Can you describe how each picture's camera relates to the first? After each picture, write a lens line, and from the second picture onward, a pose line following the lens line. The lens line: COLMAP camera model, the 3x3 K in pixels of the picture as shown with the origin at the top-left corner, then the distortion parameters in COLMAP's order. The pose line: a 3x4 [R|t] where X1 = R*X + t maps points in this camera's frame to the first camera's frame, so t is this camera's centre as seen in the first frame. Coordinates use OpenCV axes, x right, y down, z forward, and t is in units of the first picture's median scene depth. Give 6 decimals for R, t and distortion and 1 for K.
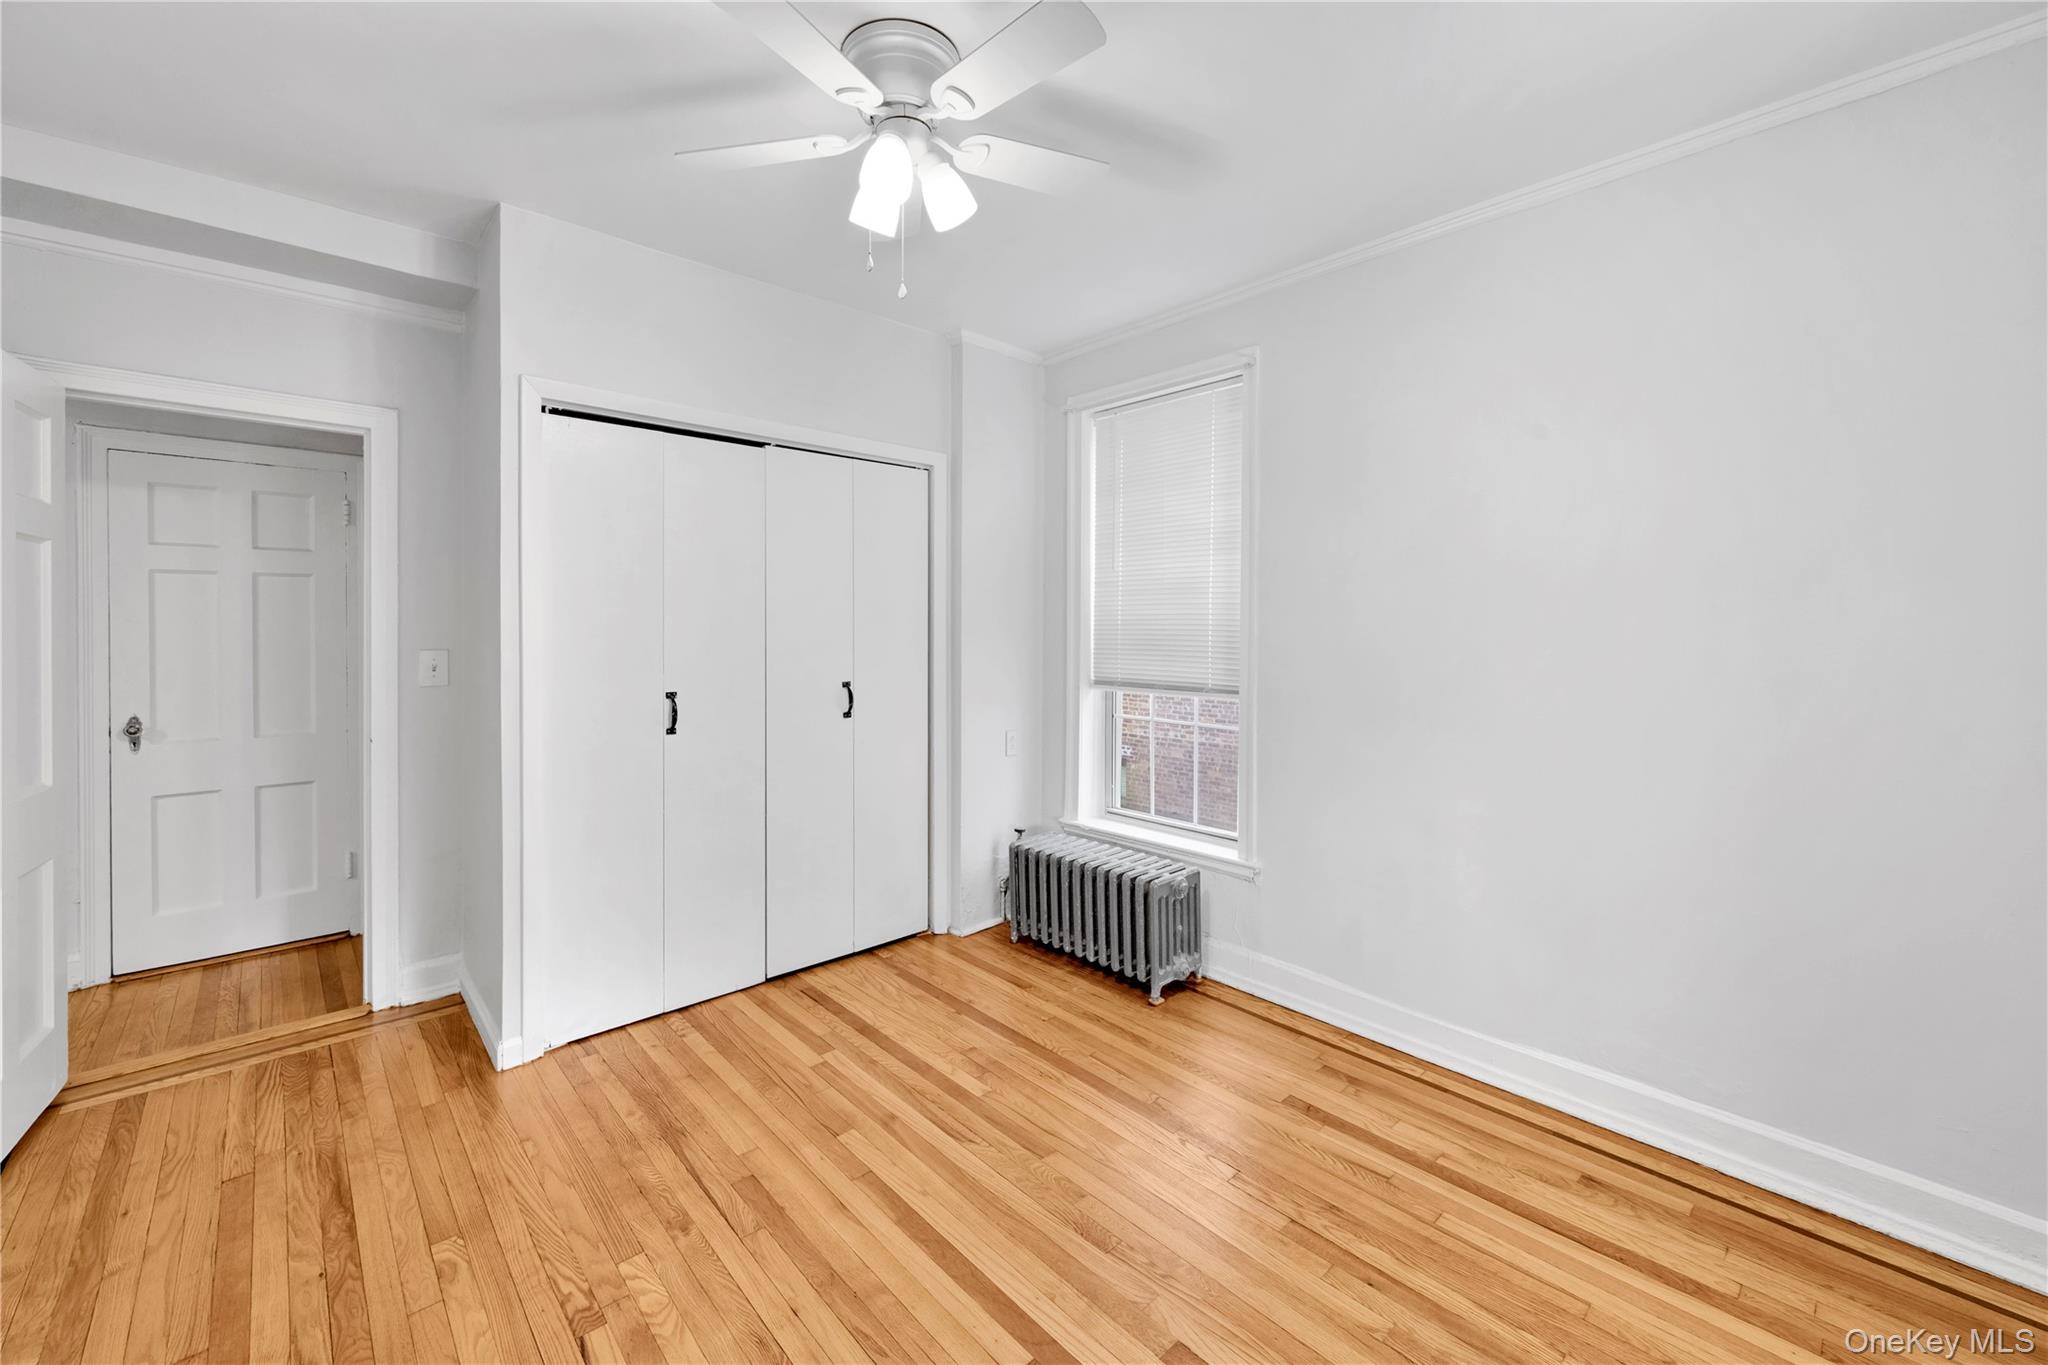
lens RADIAL K [[844.0, 0, 1060.2], [0, 844.0, 641.3], [0, 0, 1]] dist [0.001383, -0.000826]
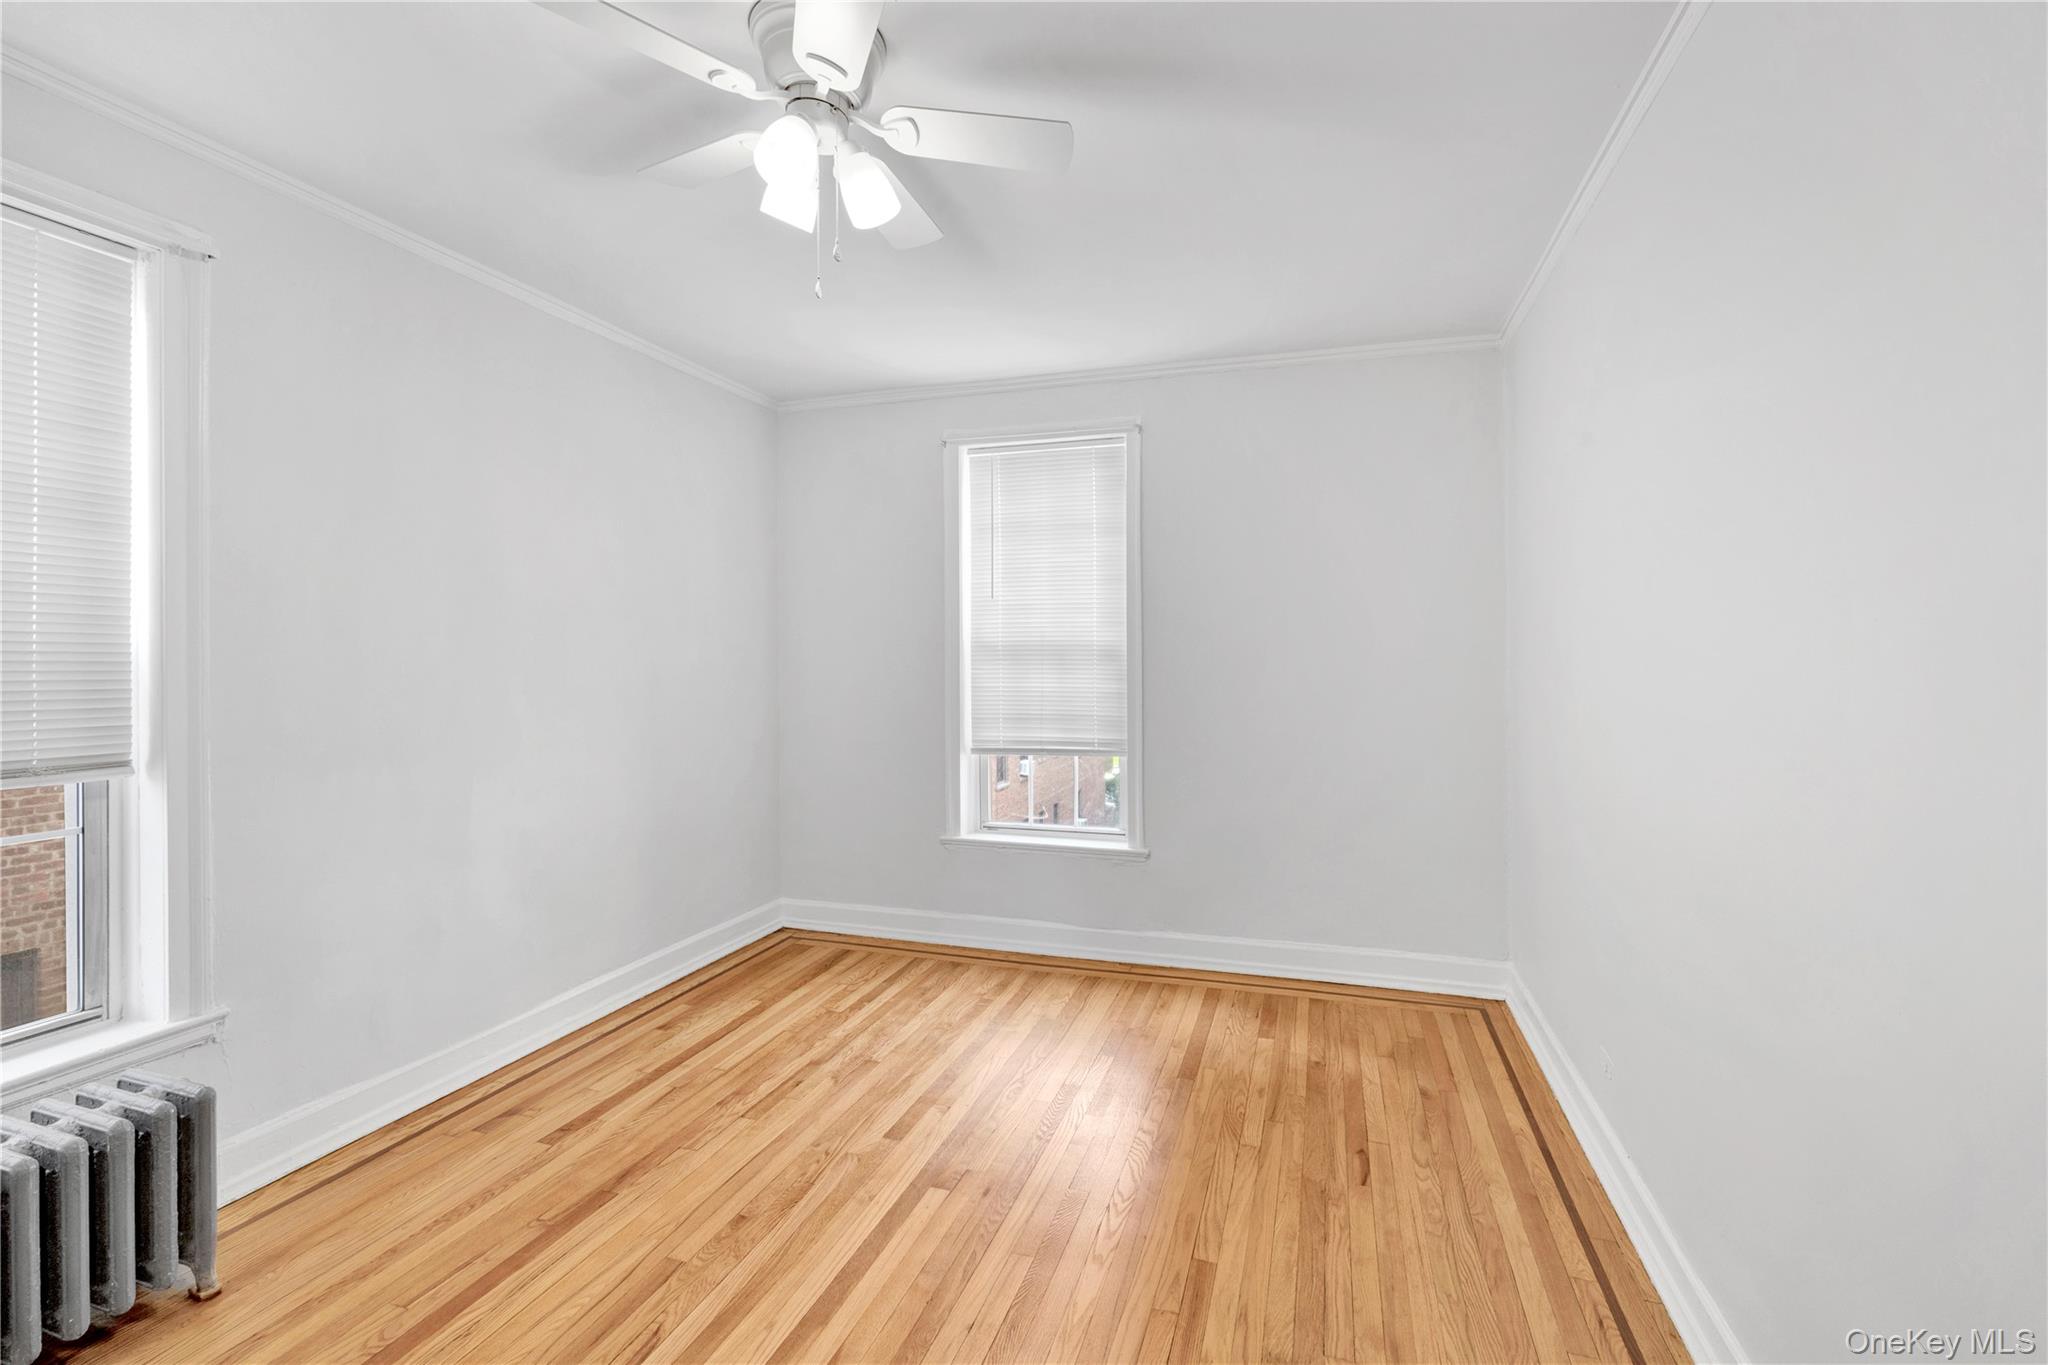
lens RADIAL K [[844.0, 0, 1028.6], [0, 844.0, 661.9], [0, 0, 1]] dist [0.001383, -0.000826]
pose [[-0.461830, -0.010002, 0.886912, -1.046441], [0.013210, 0.999748, 0.018153, -0.026455], [-0.886870, 0.020100, -0.461582, 1.169899]]
